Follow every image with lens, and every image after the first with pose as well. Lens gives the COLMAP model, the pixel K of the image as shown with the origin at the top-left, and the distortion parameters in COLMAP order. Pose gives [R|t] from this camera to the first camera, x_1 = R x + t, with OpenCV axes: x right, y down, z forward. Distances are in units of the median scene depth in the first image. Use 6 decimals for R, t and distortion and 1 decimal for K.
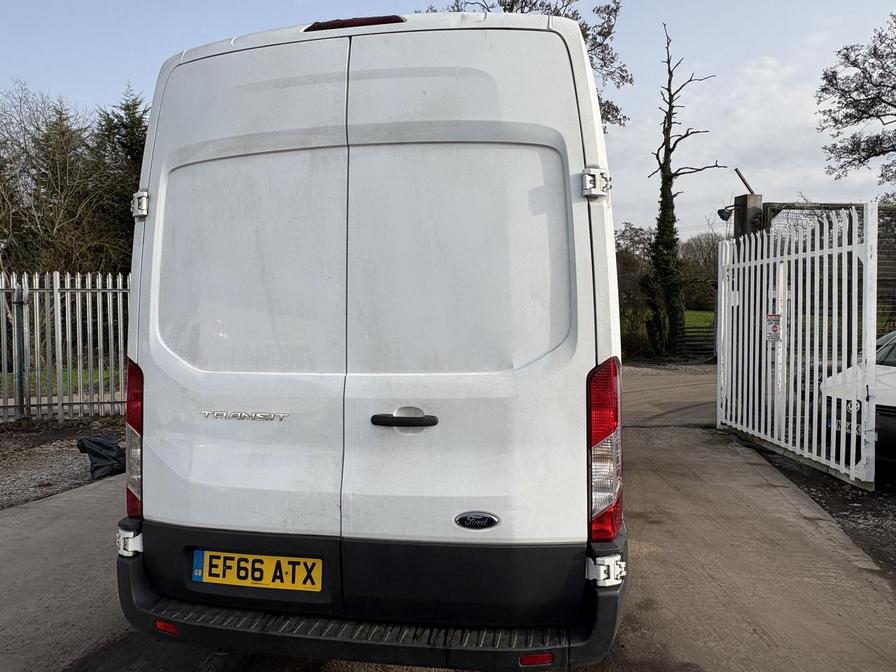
lens RADIAL K [[630.5, 0, 452.5], [0, 630.5, 330.3], [0, 0, 1]] dist [-0.001037, 0.000356]
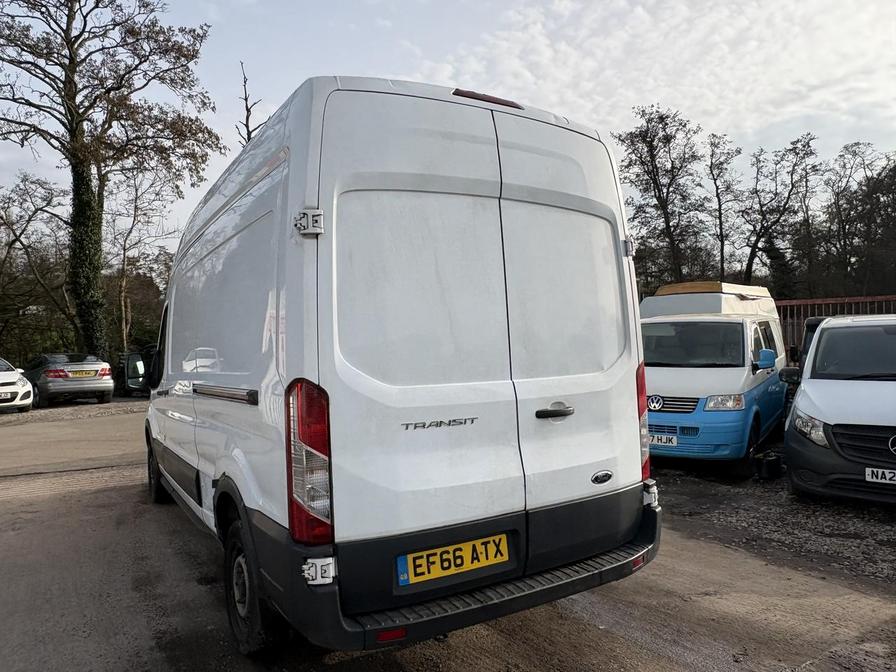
lens RADIAL K [[630.5, 0, 451.8], [0, 630.5, 331.2], [0, 0, 1]] dist [-0.001037, 0.000356]
pose [[0.743525, 0.002363, 0.668704, -1.080118], [0.026423, 0.999109, -0.032910, 0.009936], [-0.668186, 0.042139, 0.742800, 0.146723]]
